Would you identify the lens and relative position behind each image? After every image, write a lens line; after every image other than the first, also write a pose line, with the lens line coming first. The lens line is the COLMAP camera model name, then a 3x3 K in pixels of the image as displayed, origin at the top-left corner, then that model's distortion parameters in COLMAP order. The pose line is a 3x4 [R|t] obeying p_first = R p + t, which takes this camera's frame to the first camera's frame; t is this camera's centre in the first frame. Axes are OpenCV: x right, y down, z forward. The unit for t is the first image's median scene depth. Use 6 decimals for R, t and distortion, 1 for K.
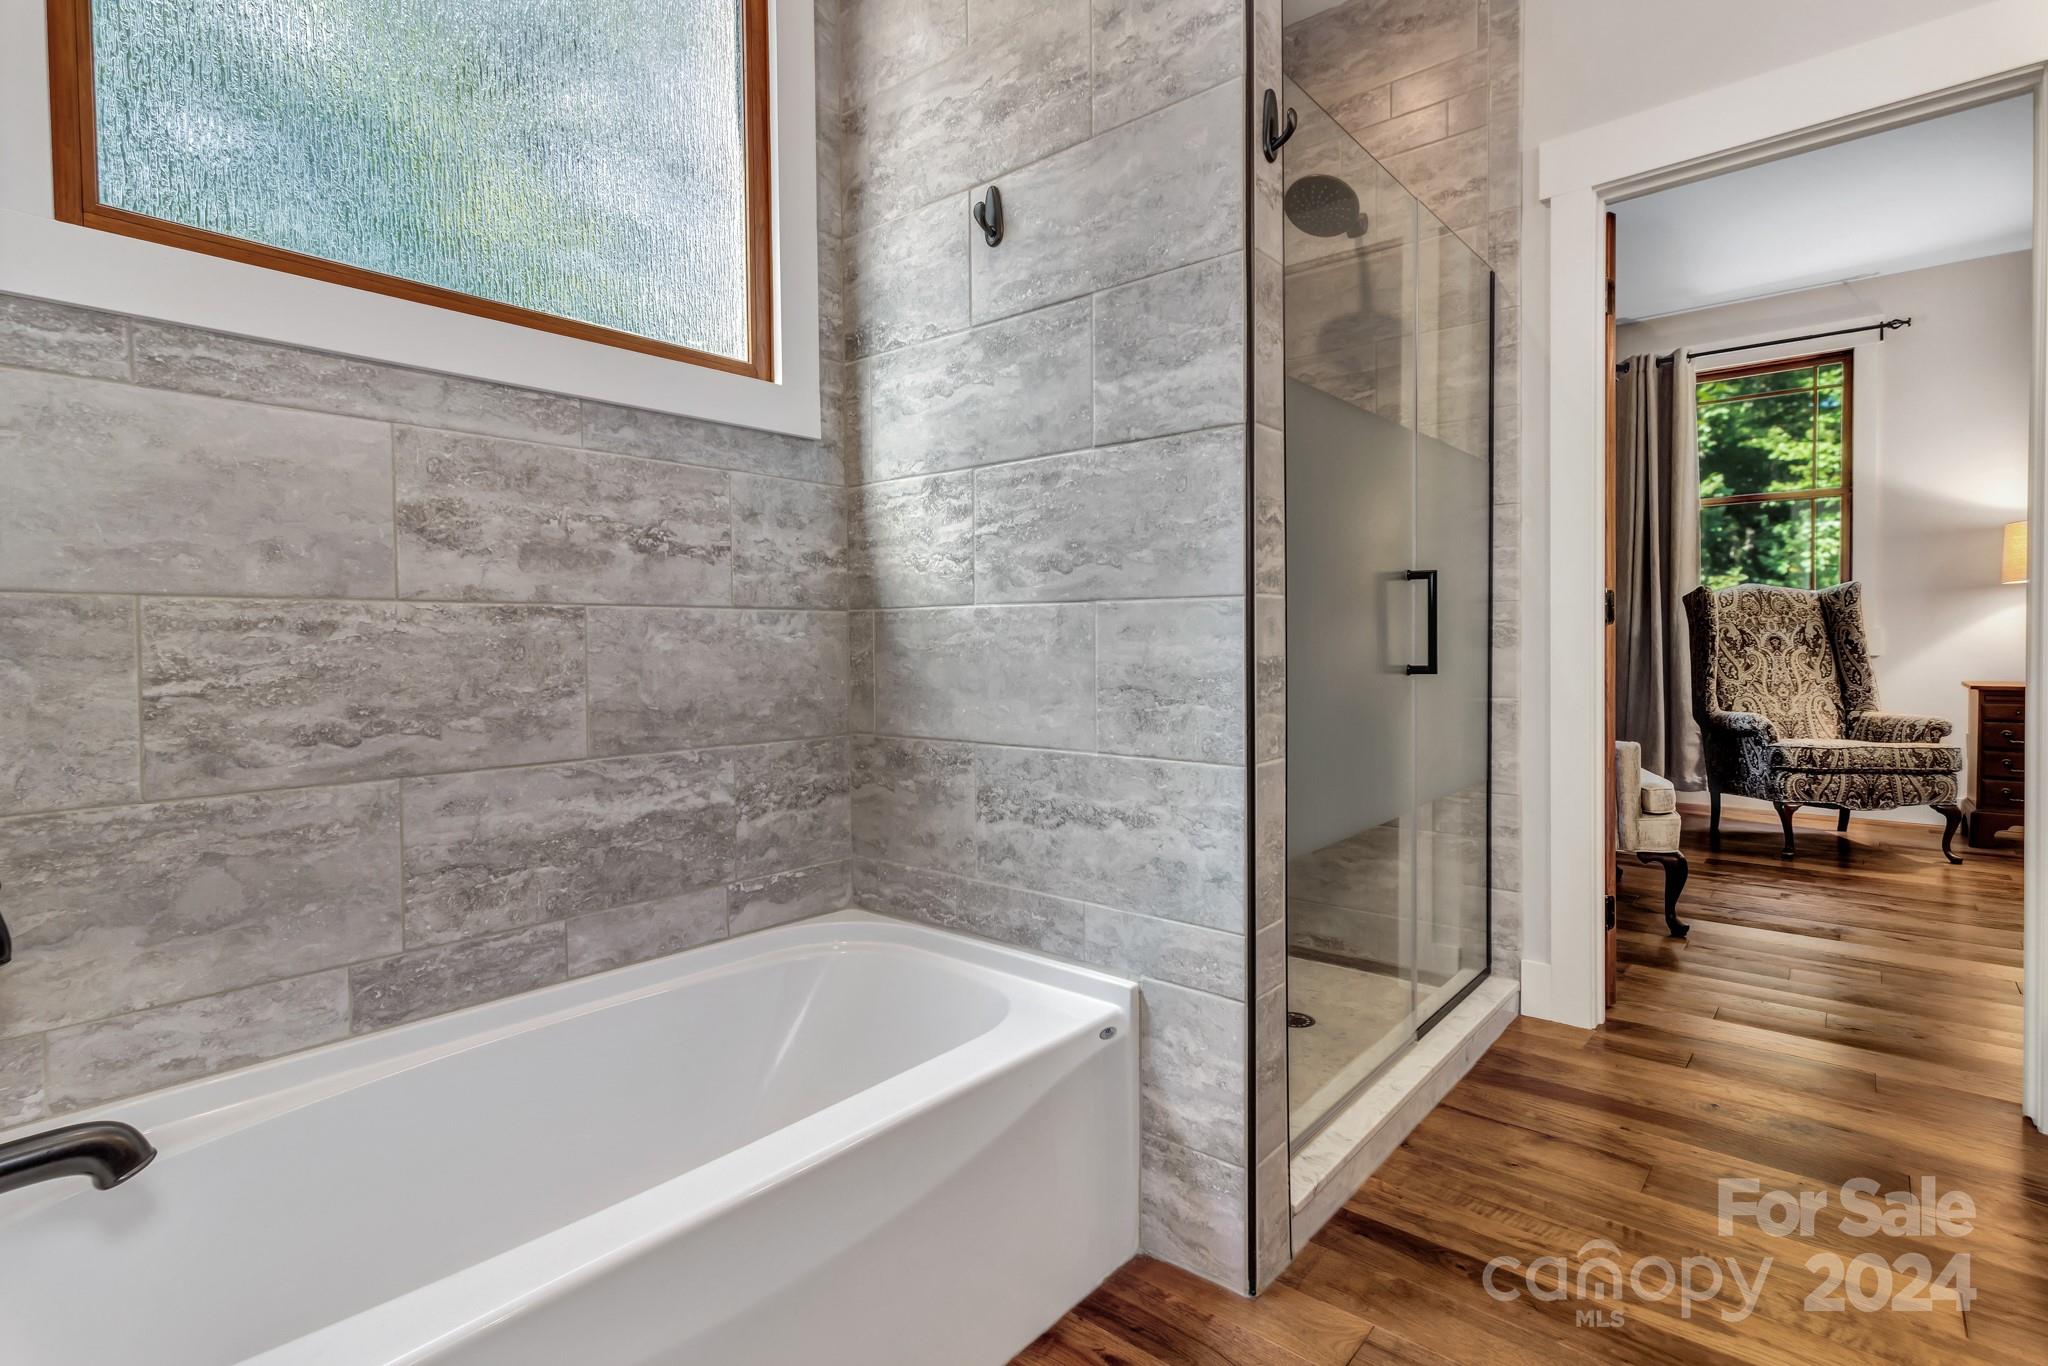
lens RADIAL K [[961.3, 0, 1033.4], [0, 961.3, 677.9], [0, 0, 1]] dist [0.001688, 0.001555]
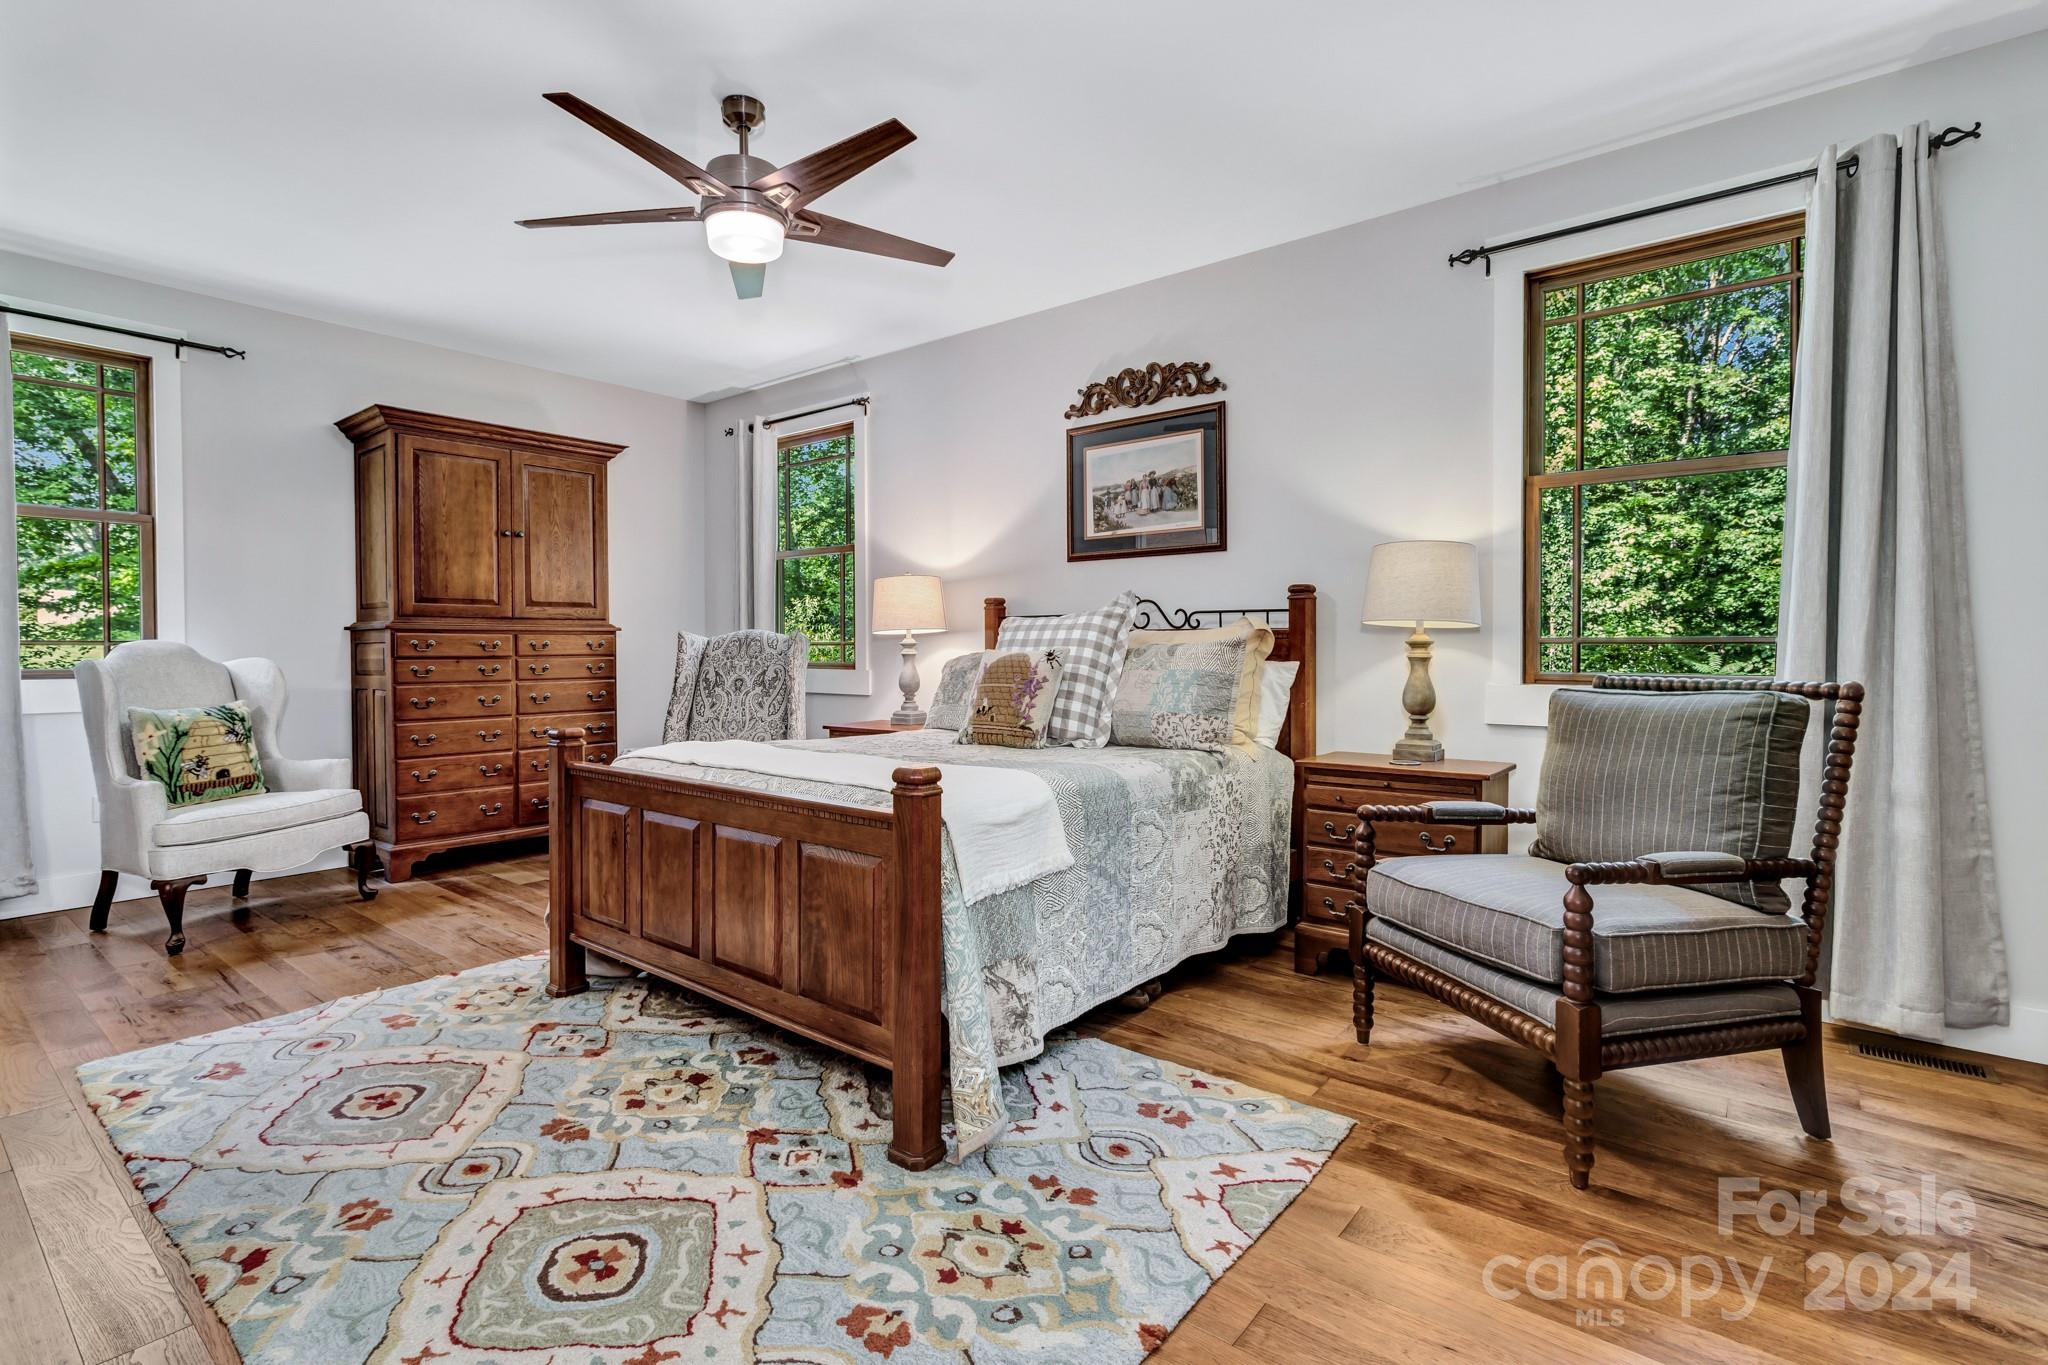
lens RADIAL K [[961.3, 0, 1008.4], [0, 961.3, 652.8], [0, 0, 1]] dist [0.001688, 0.001555]
pose [[0.999640, 0.000591, 0.026823, 1.061545], [0.000098, 0.999670, -0.025689, -0.044074], [-0.026829, 0.025683, 0.999310, -0.132483]]
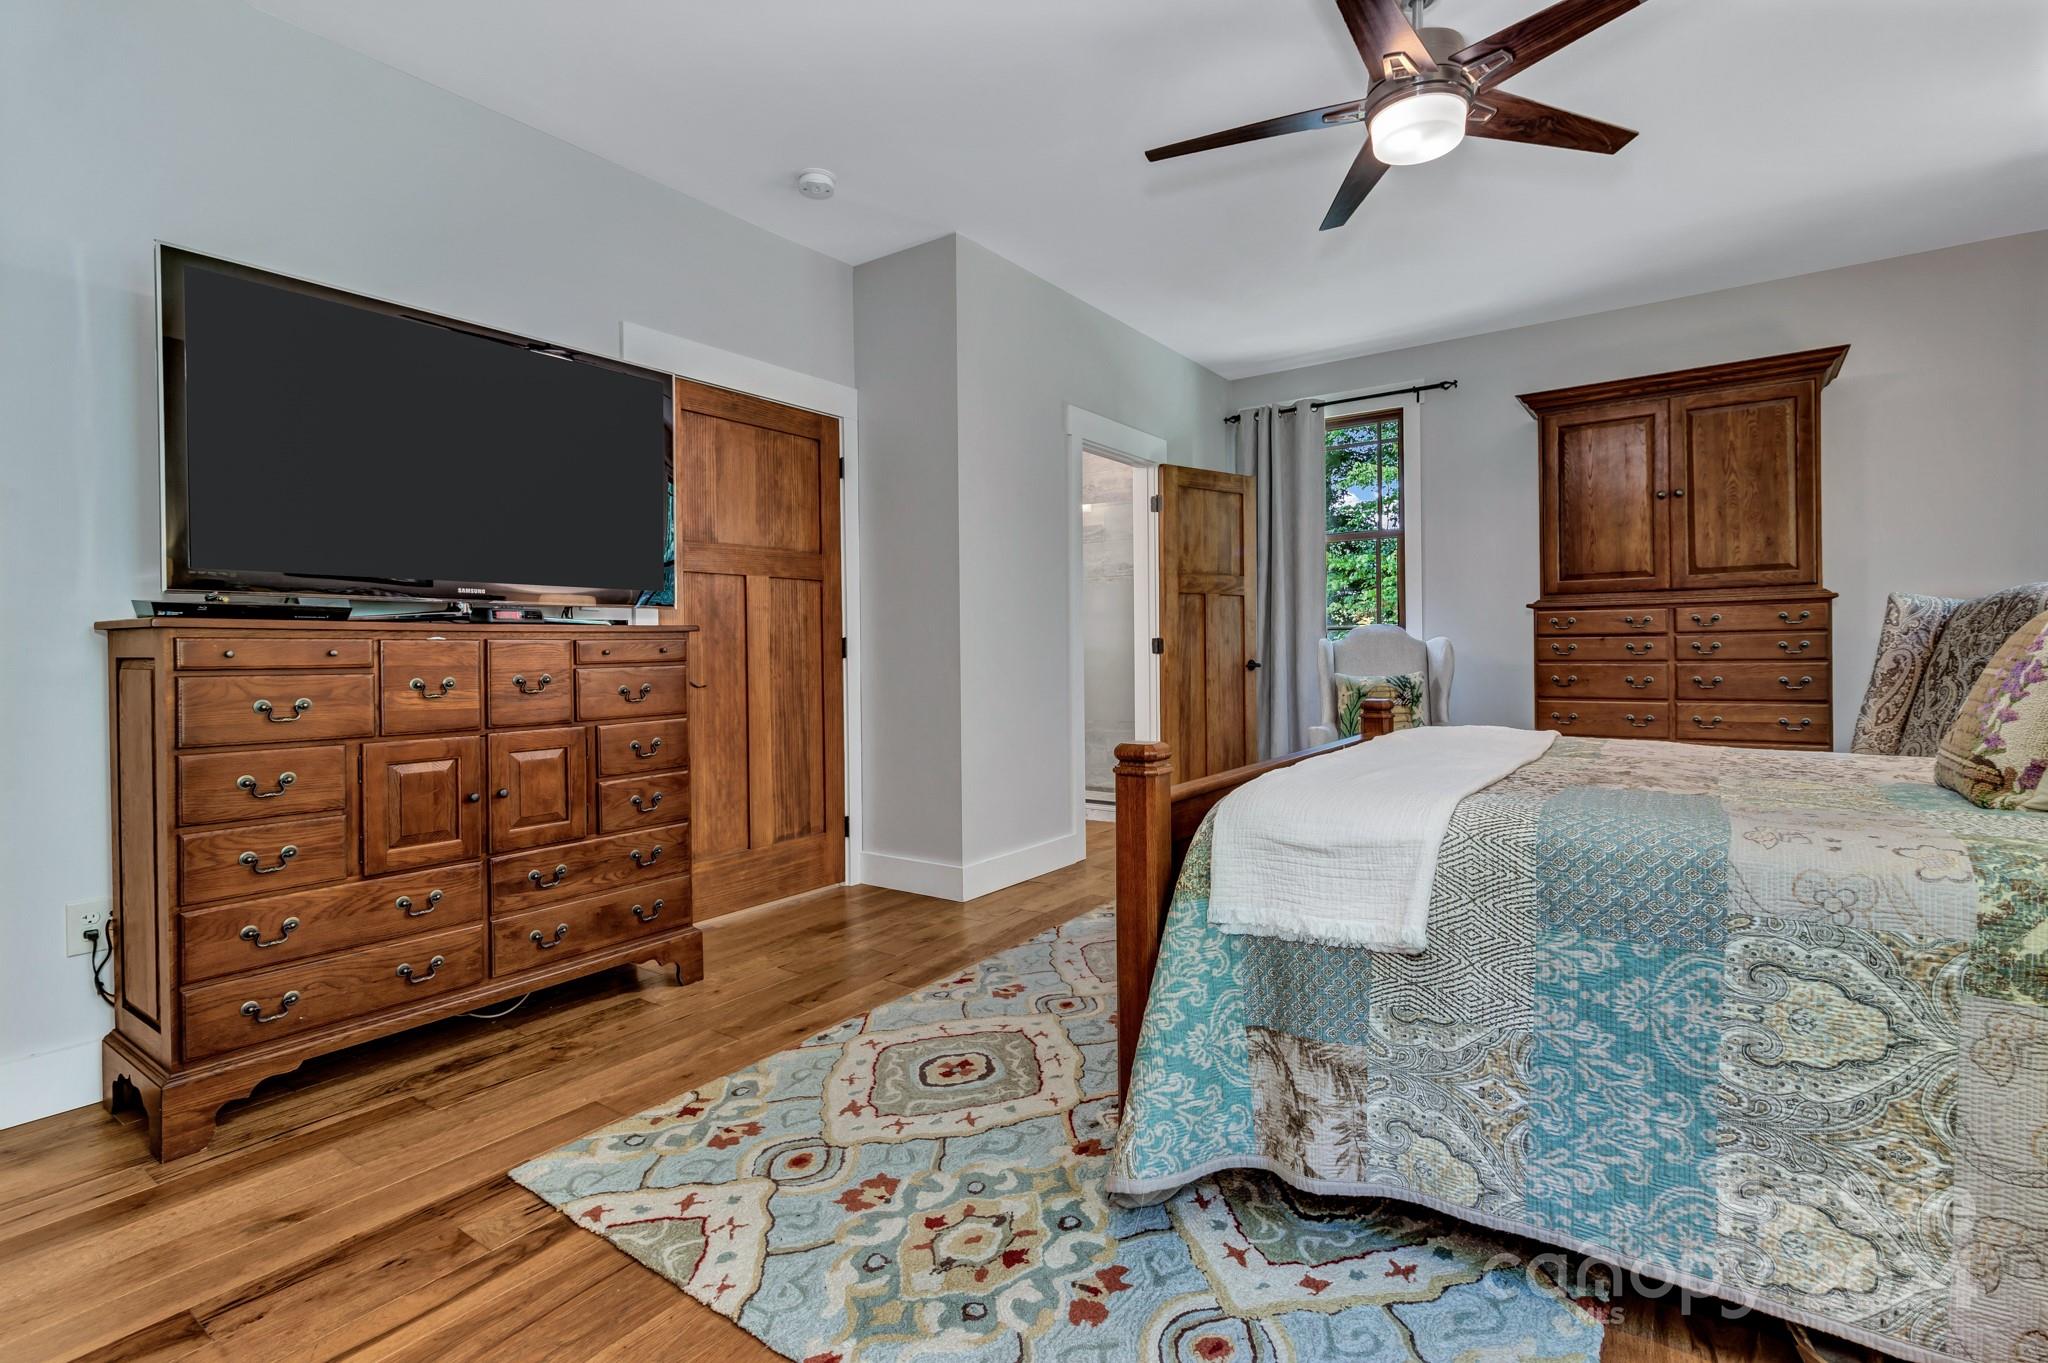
lens RADIAL K [[961.3, 0, 1023.5], [0, 961.3, 654.0], [0, 0, 1]] dist [0.001688, 0.001555]
pose [[0.087571, 0.005272, -0.996144, 1.424137], [-0.017363, 0.999842, 0.003765, -0.039592], [0.996007, 0.016966, 0.087649, 0.238694]]
